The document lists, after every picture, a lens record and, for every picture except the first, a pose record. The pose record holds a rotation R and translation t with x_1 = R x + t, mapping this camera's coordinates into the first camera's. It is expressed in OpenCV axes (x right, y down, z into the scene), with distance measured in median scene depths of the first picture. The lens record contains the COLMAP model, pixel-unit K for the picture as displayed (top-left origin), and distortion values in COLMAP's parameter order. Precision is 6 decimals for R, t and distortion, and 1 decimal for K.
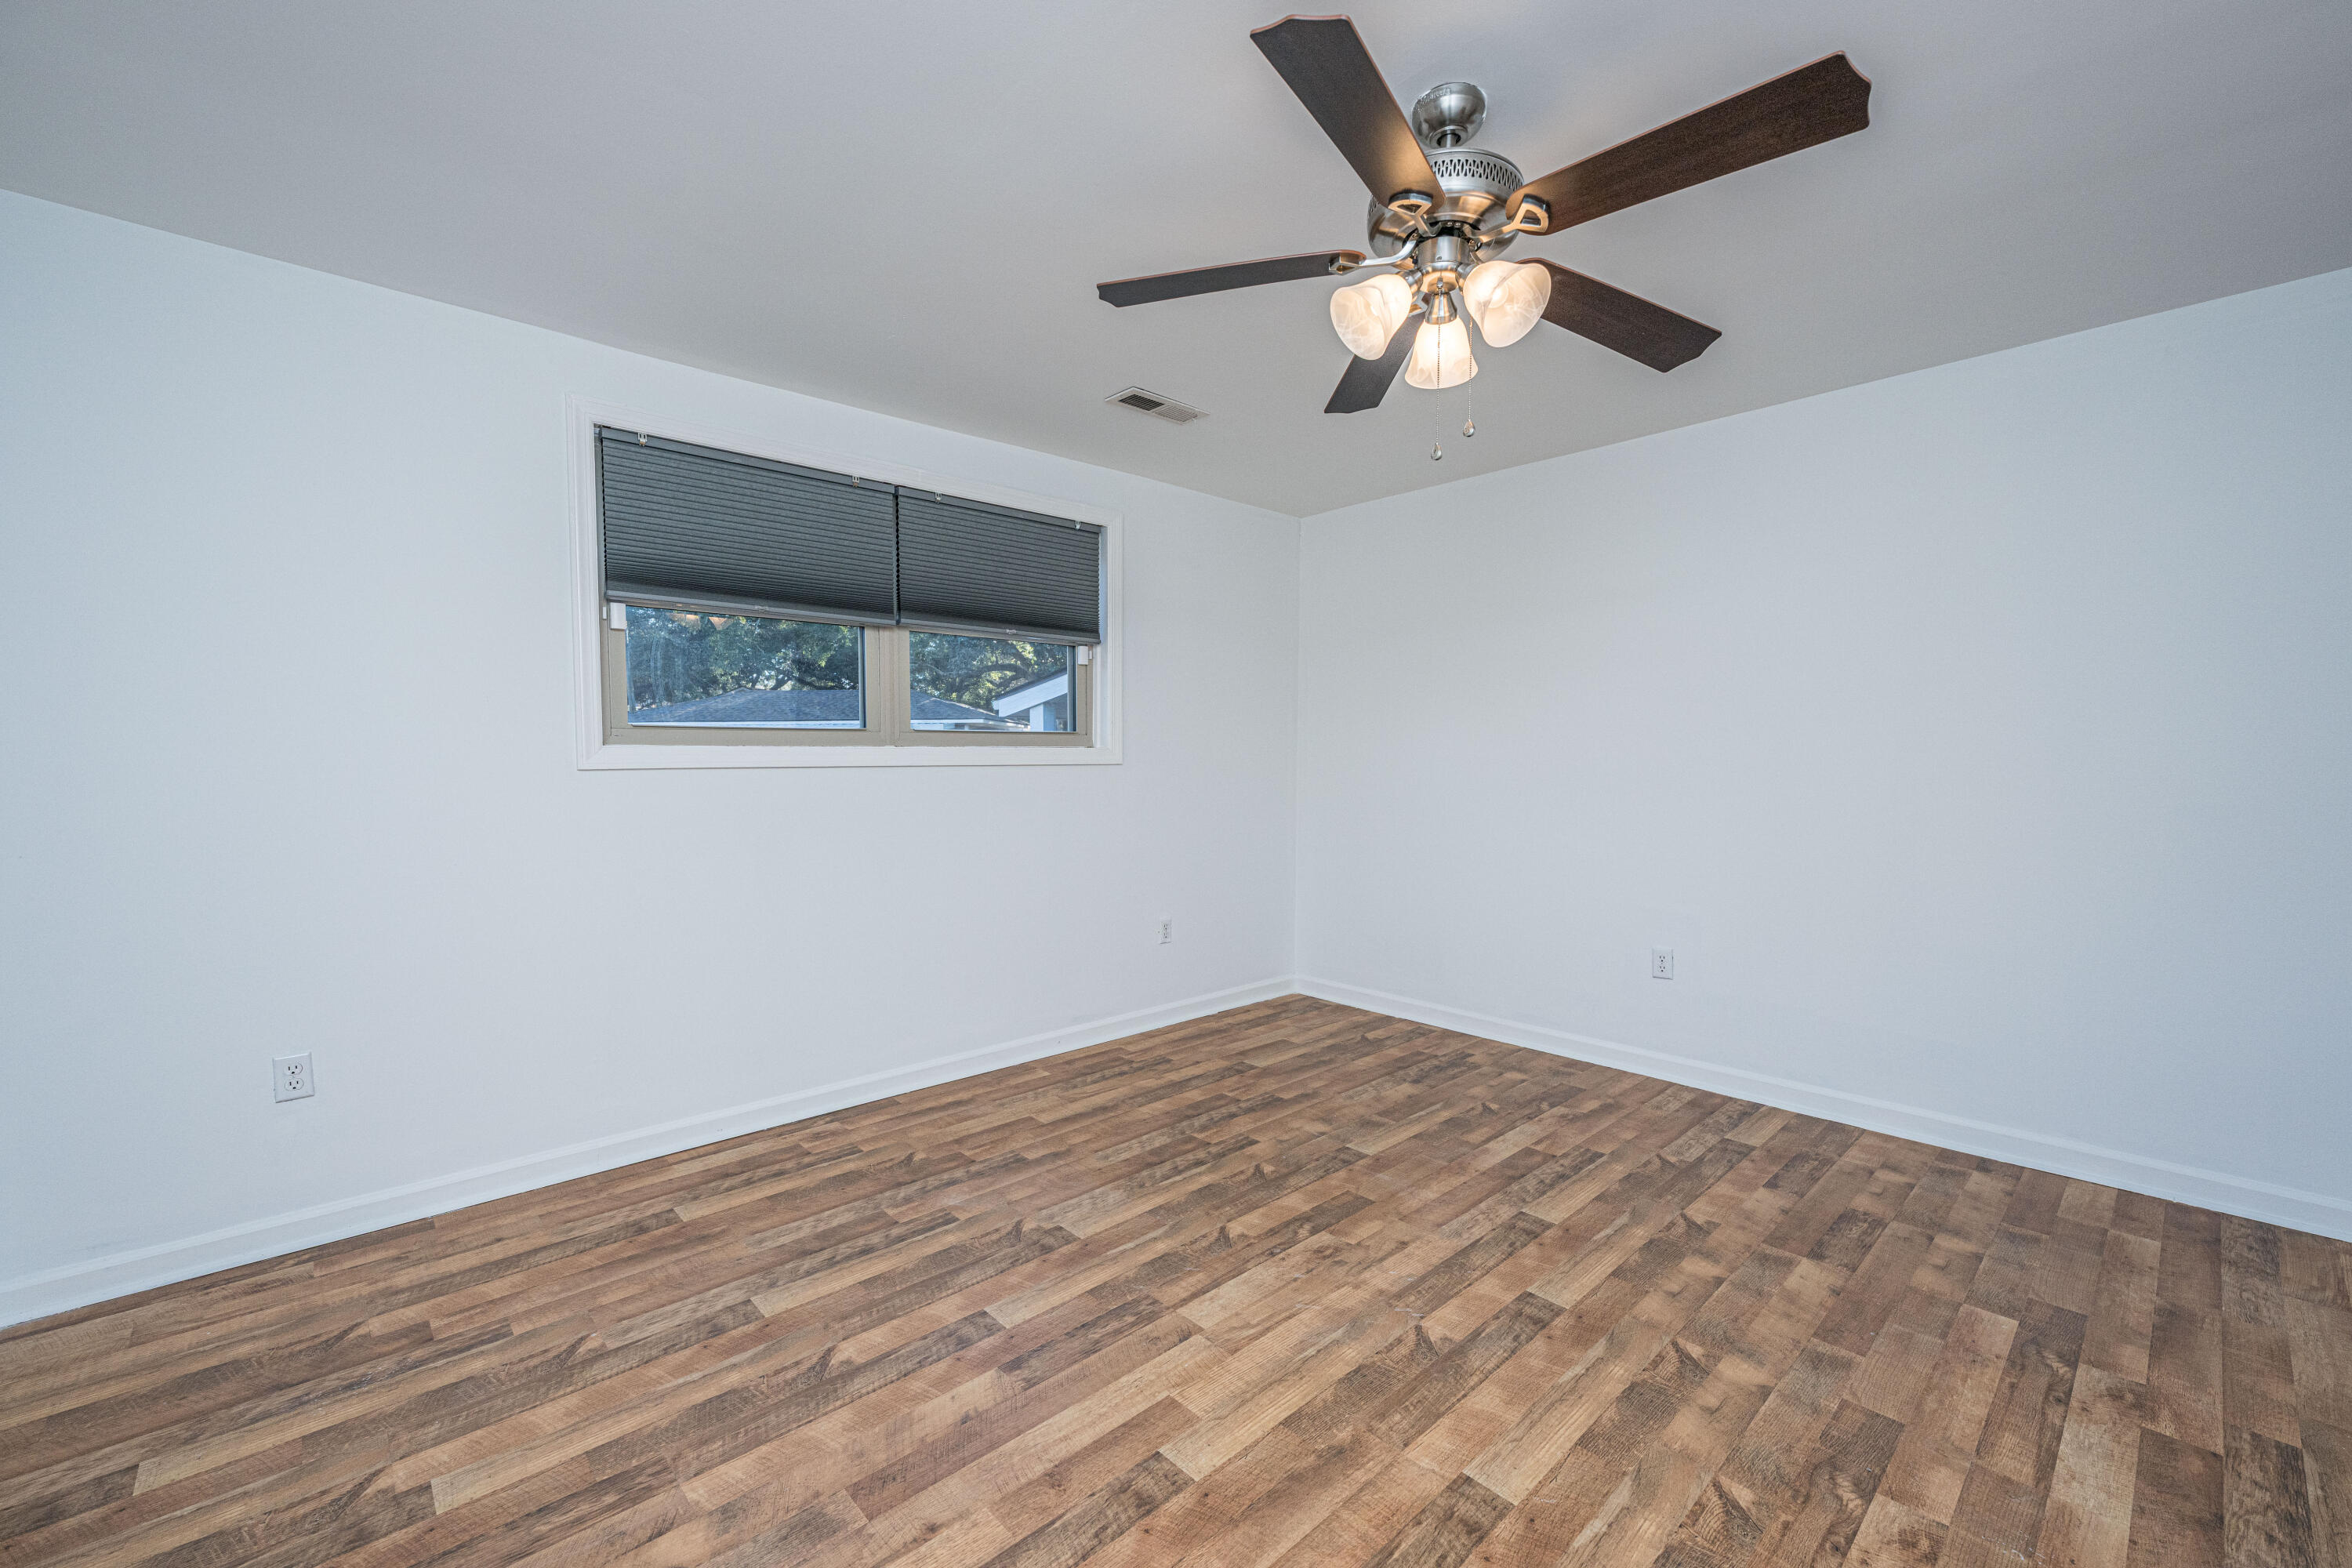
lens RADIAL K [[946.9, 0, 1185.8], [0, 946.9, 774.6], [0, 0, 1]] dist [-0.000520, 0.000508]
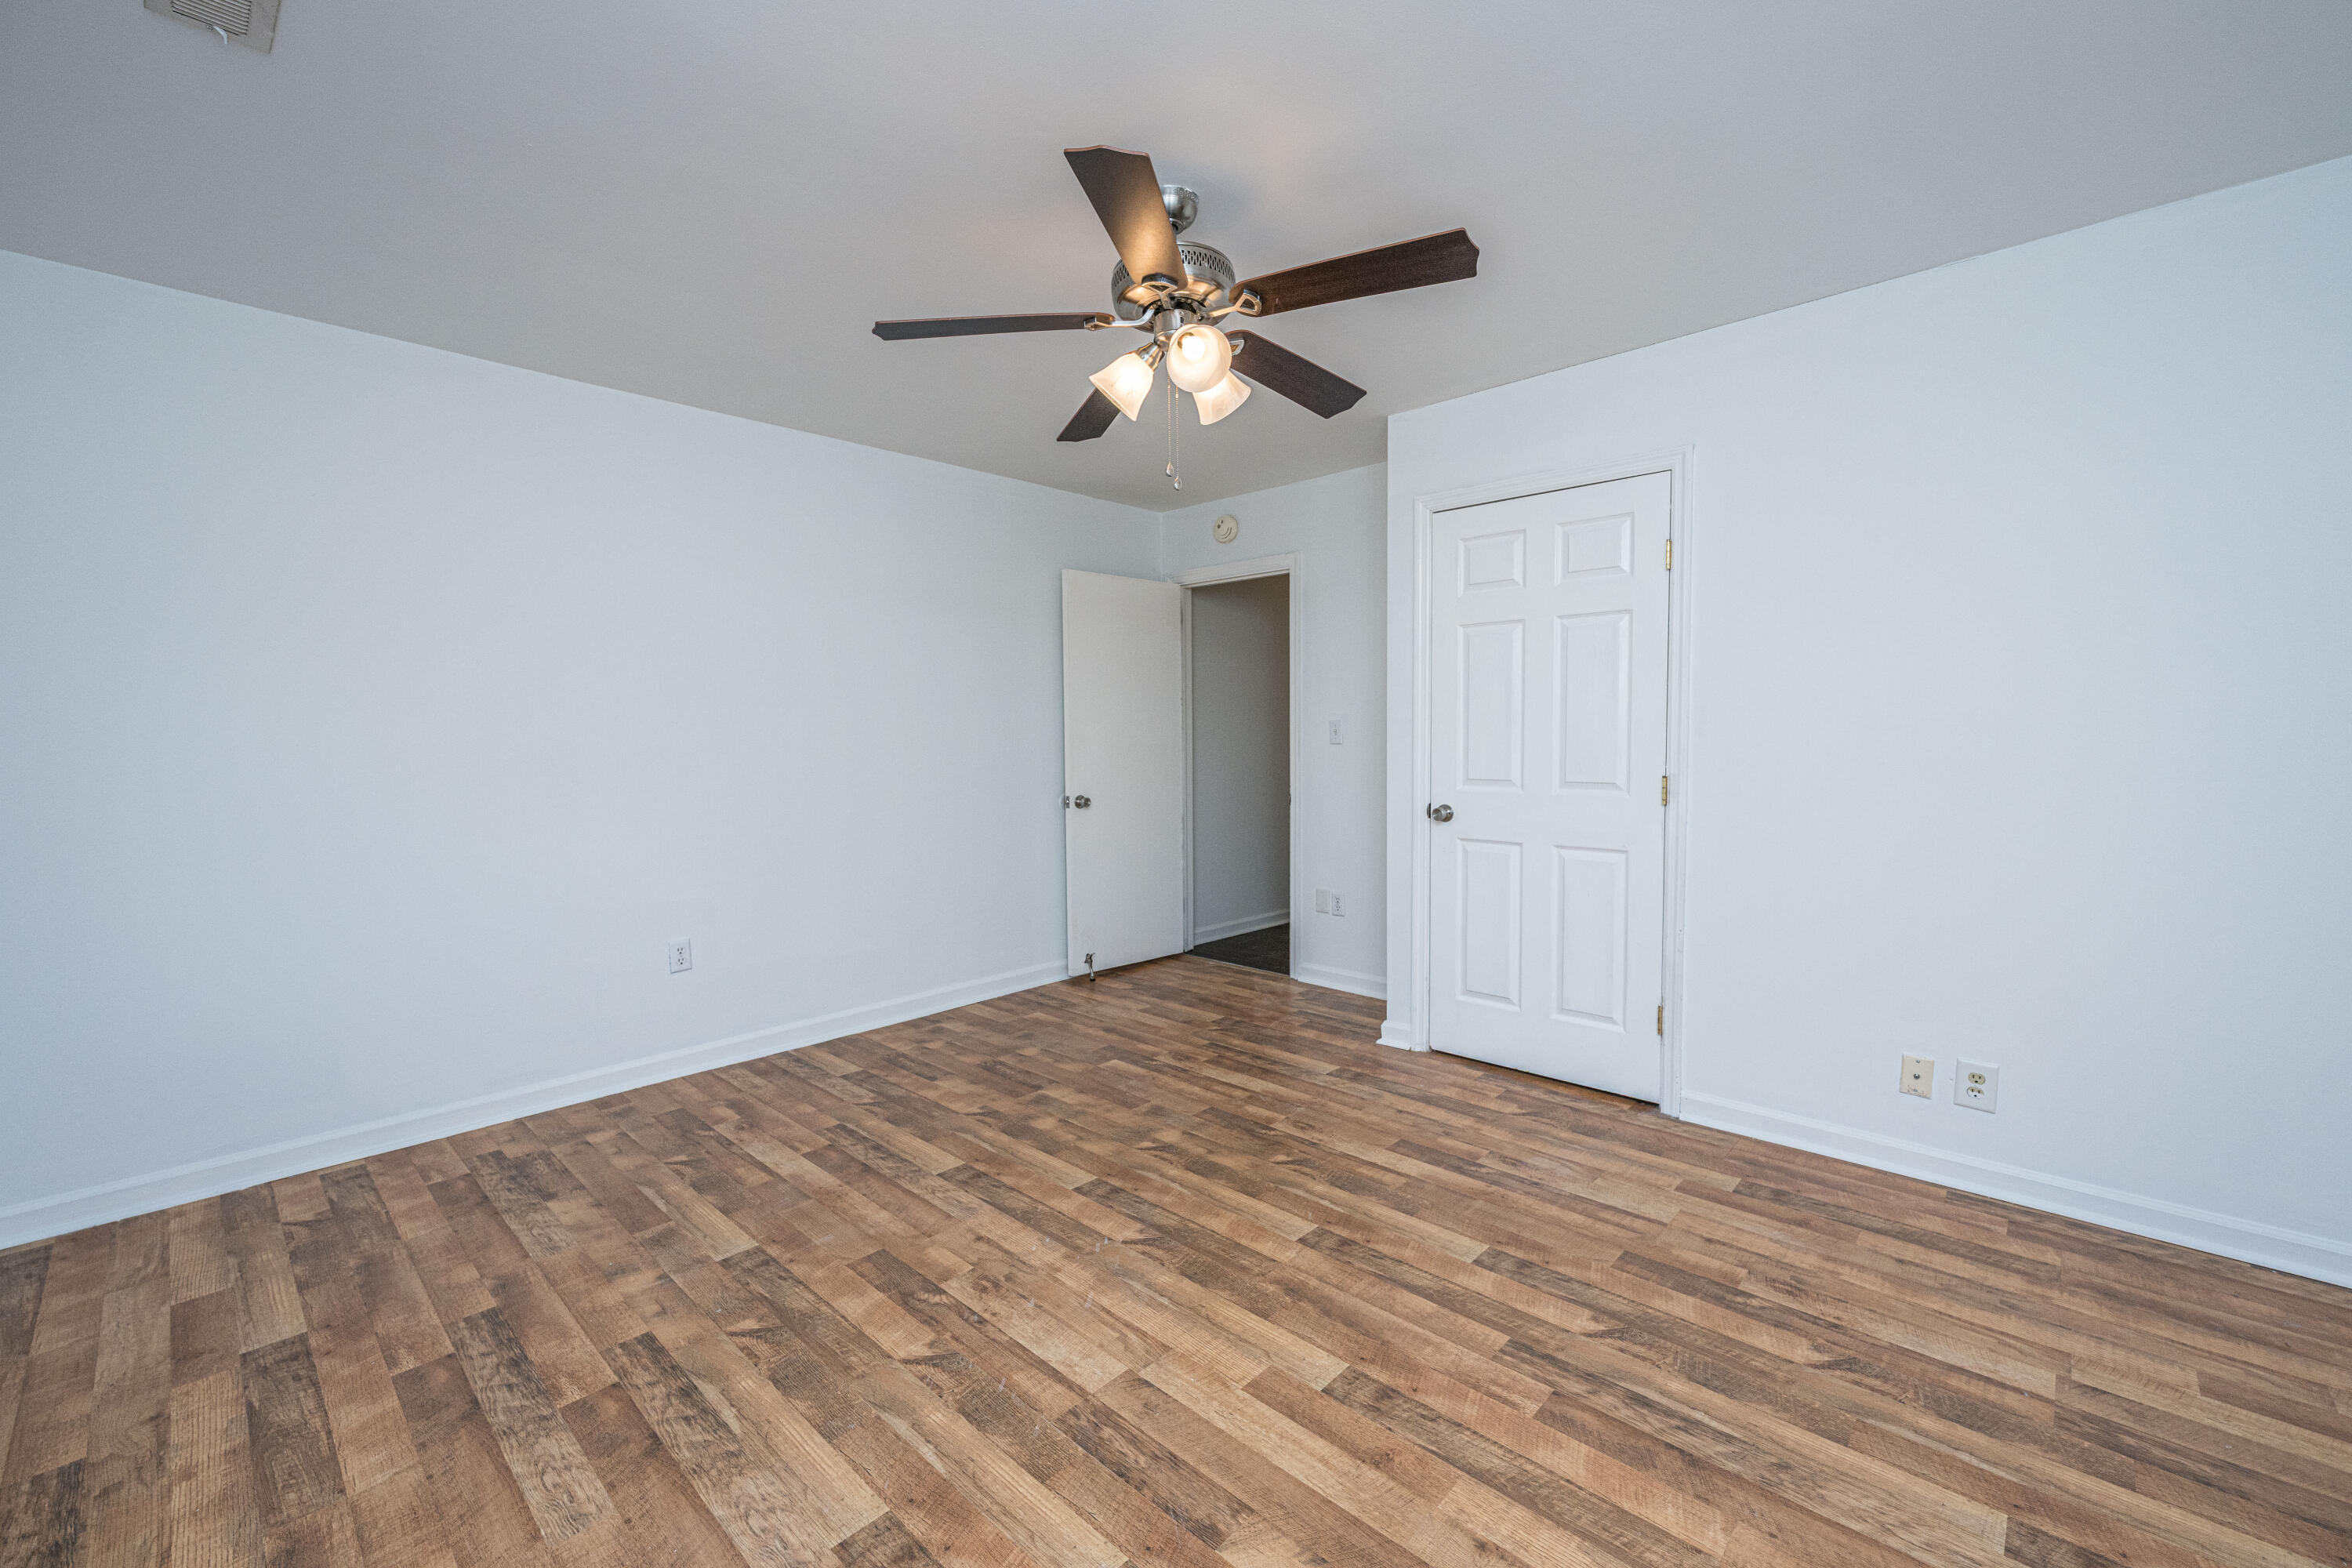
lens RADIAL K [[964.9, 0, 1174.1], [0, 964.9, 679.8], [0, 0, 1]] dist [-0.000268, 0.000026]
pose [[-0.062930, 0.056434, 0.996421, -0.707407], [0.032017, 0.998000, -0.054502, -0.010881], [-0.997504, 0.028473, -0.064611, 0.758906]]
